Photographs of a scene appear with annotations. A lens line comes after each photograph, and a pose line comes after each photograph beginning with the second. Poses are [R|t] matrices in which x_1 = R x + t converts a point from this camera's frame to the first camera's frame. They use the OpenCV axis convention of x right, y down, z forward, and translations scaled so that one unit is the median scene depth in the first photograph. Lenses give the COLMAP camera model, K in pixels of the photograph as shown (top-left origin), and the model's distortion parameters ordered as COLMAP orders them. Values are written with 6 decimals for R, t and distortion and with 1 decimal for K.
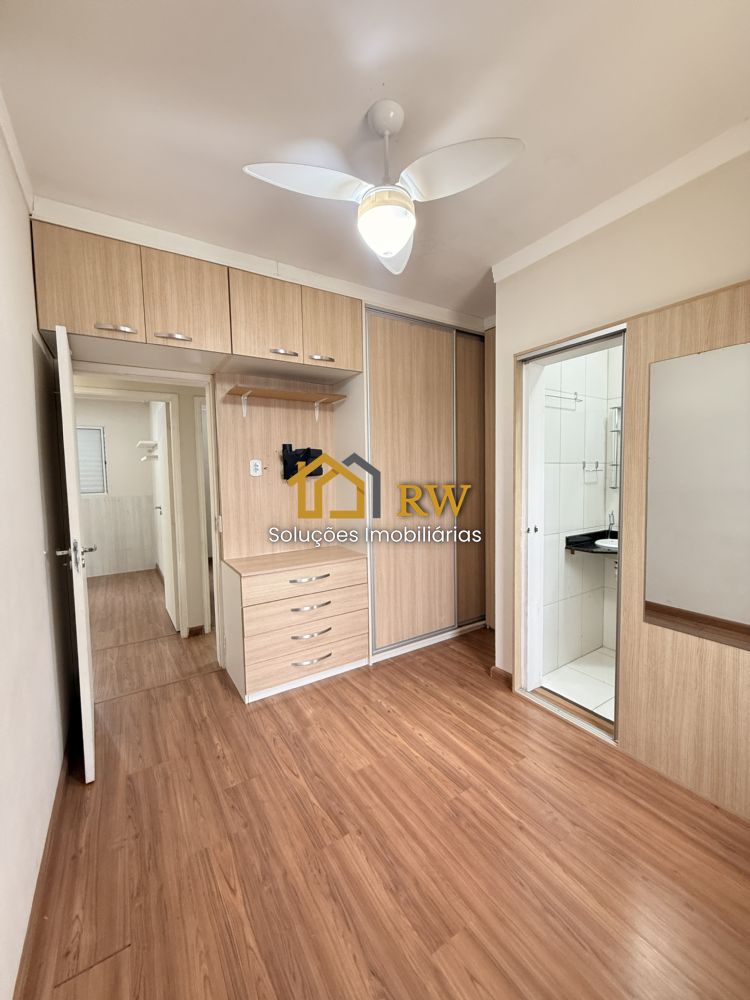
lens RADIAL K [[398.4, 0, 373.7], [0, 398.4, 497.5], [0, 0, 1]] dist [0.001725, 0.000320]
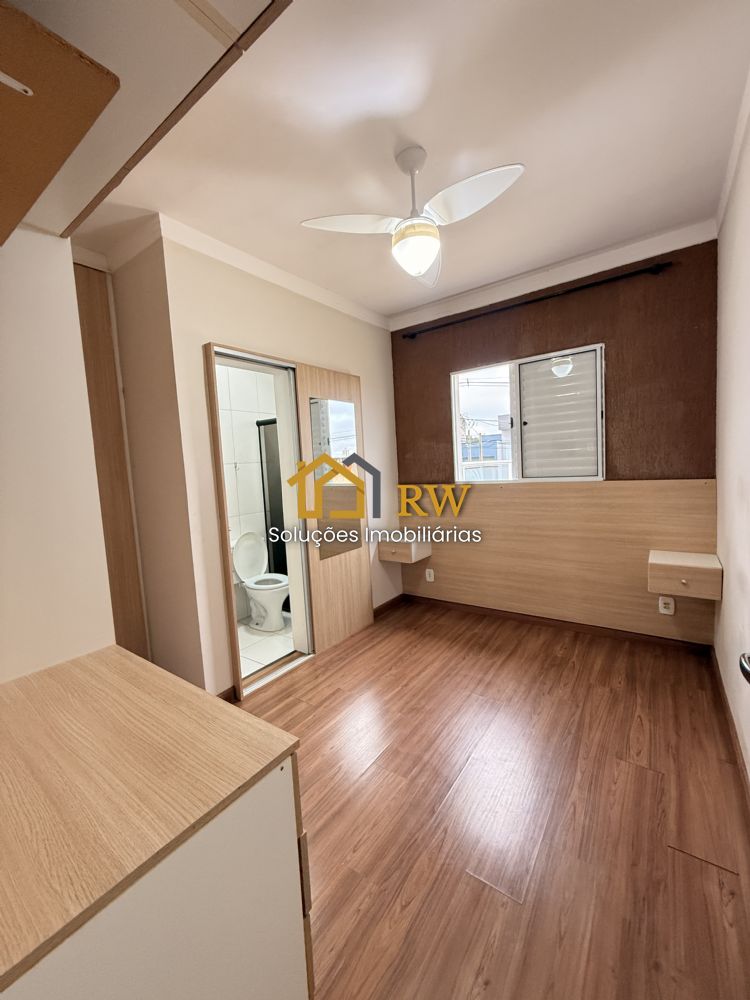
lens RADIAL K [[398.4, 0, 378.2], [0, 398.4, 496.9], [0, 0, 1]] dist [0.001725, 0.000320]
pose [[-0.374055, -0.036227, 0.926698, -0.926029], [0.117686, 0.989305, 0.086178, -0.048736], [-0.919909, 0.141295, -0.365791, 1.429539]]
